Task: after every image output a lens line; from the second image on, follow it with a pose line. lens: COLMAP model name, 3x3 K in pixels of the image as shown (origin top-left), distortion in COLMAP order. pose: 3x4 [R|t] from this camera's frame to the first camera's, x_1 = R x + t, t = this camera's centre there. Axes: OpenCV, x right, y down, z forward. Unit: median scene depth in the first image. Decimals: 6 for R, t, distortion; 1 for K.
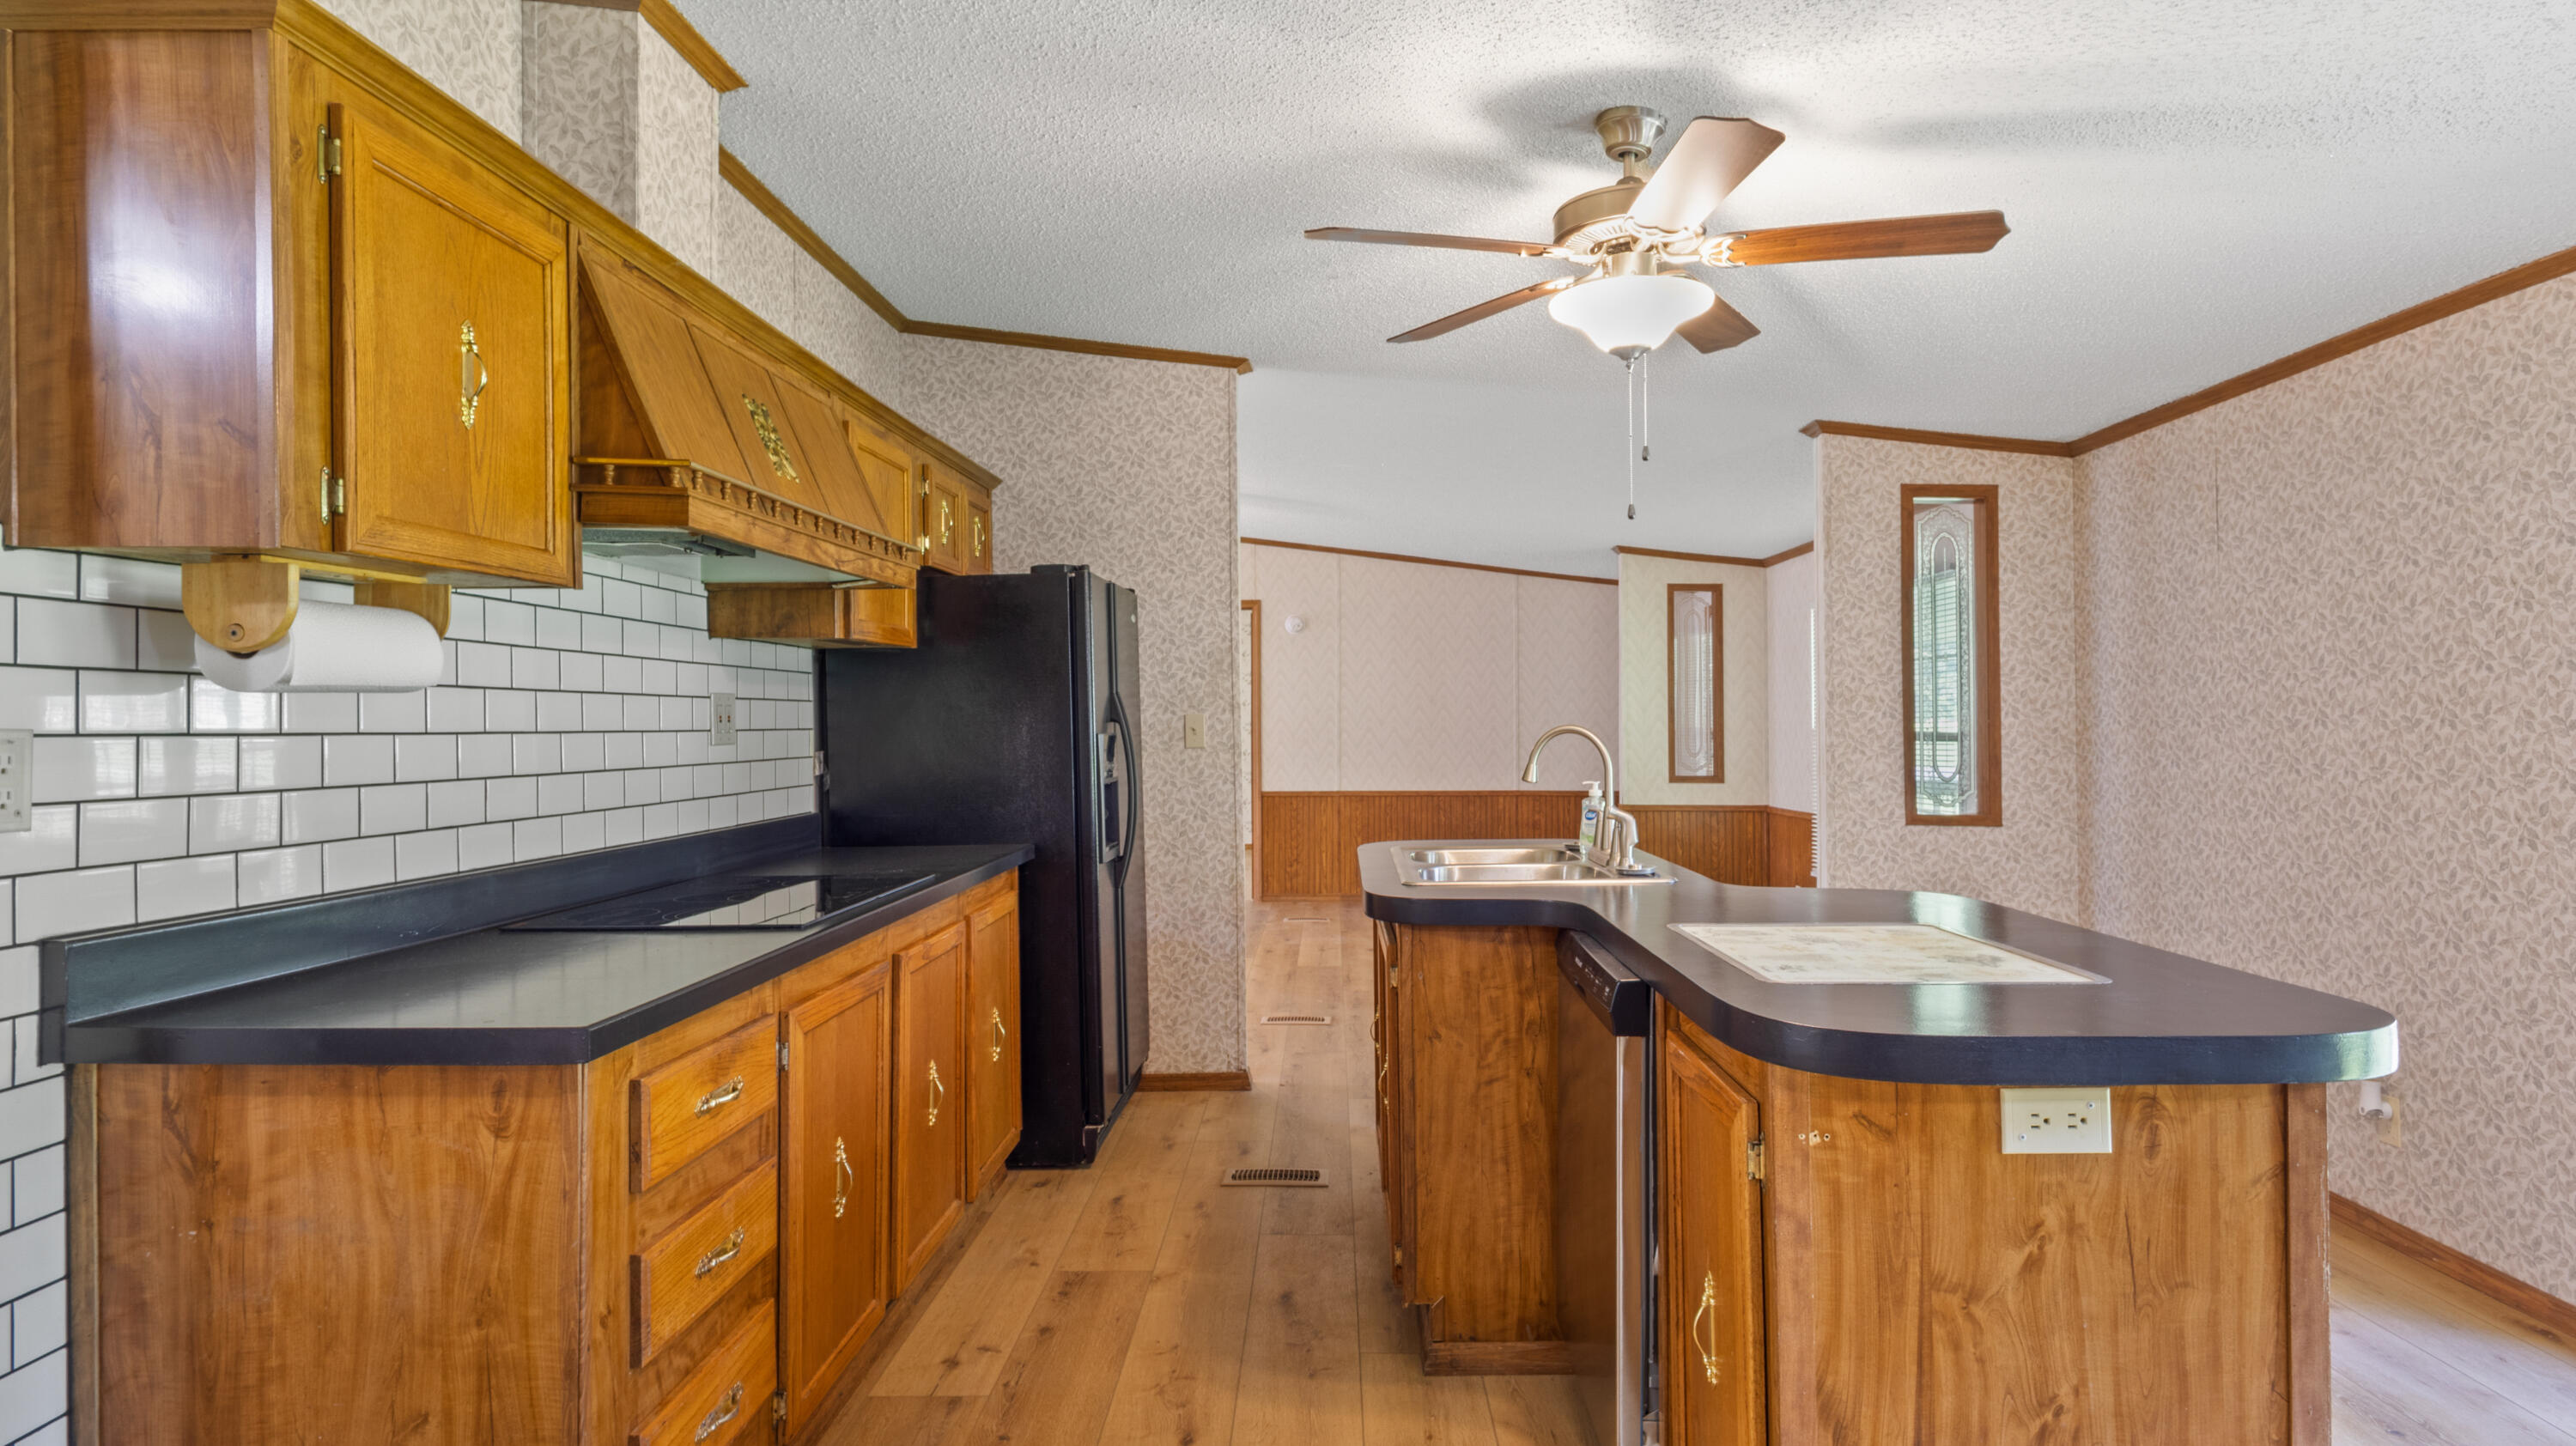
lens RADIAL K [[1442.5, 0, 1287.0], [0, 1442.5, 722.6], [0, 0, 1]] dist [0.005945, -0.000665]
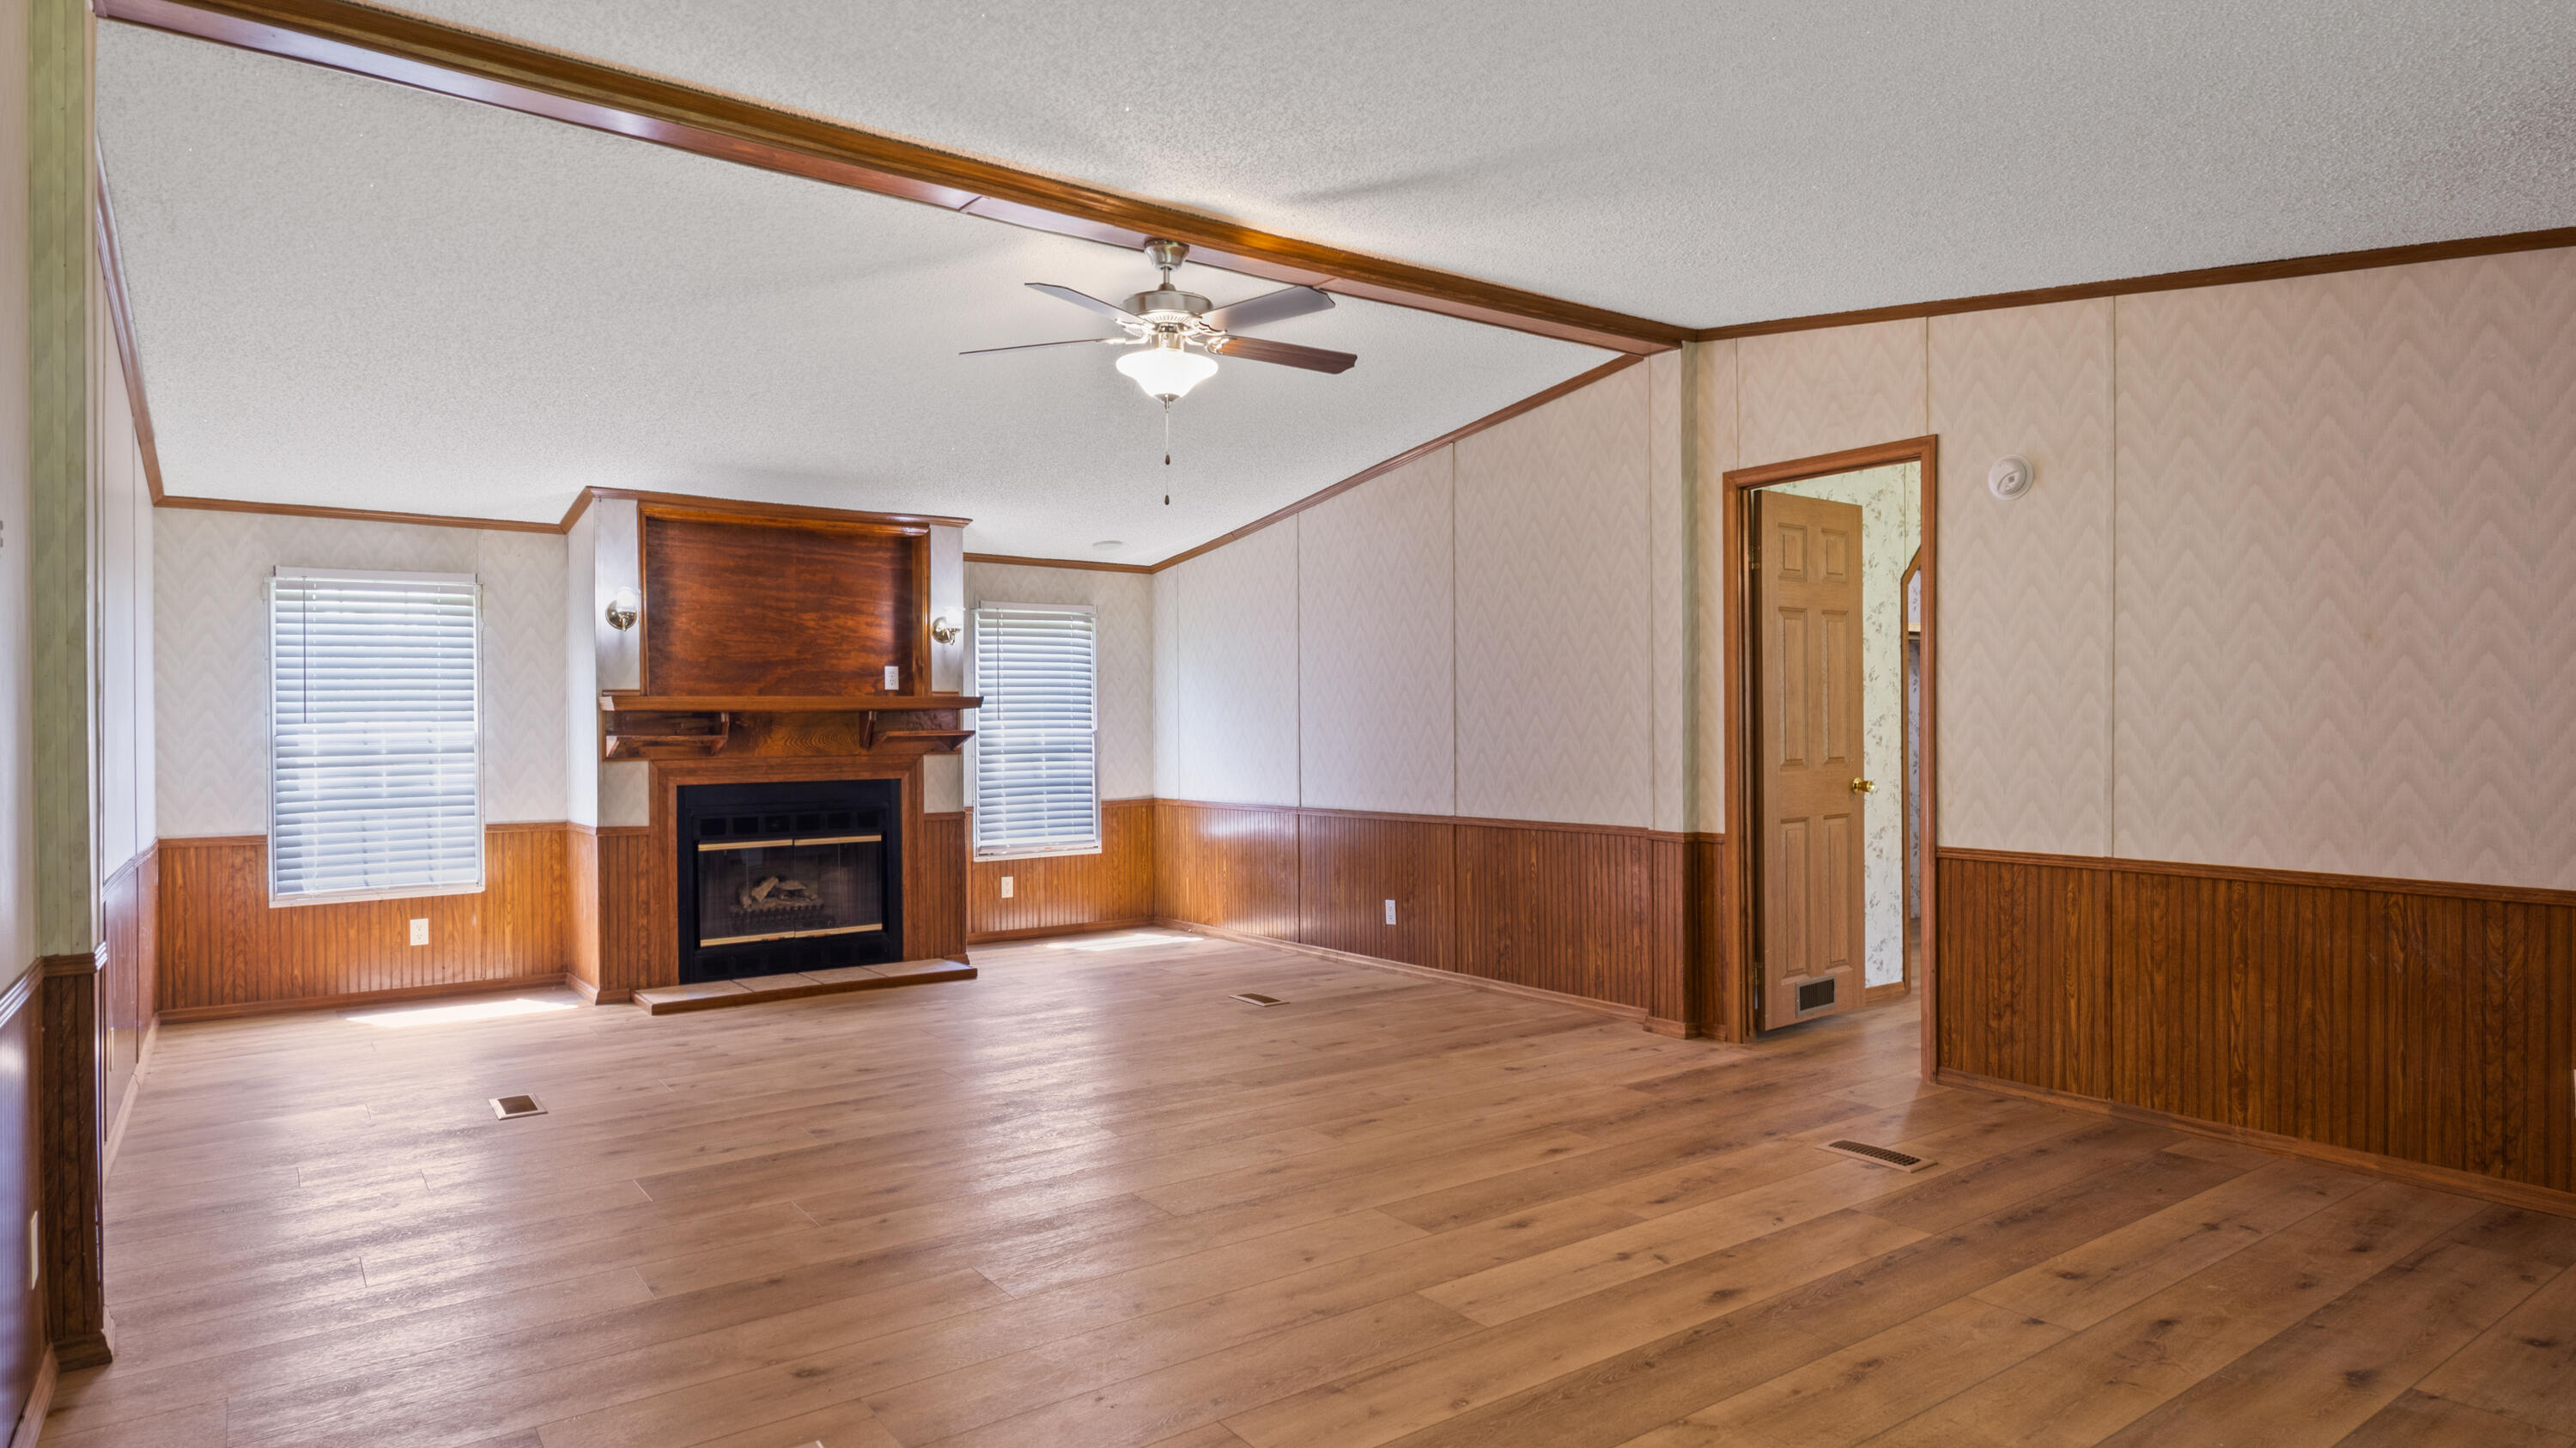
lens RADIAL K [[1442.7, 0, 1306.2], [0, 1442.7, 722.0], [0, 0, 1]] dist [0.005945, -0.000665]
pose [[0.617683, 0.004952, -0.786411, 0.231224], [-0.000238, 0.999981, 0.006111, 0.005220], [0.786427, -0.003588, 0.617673, 0.569700]]
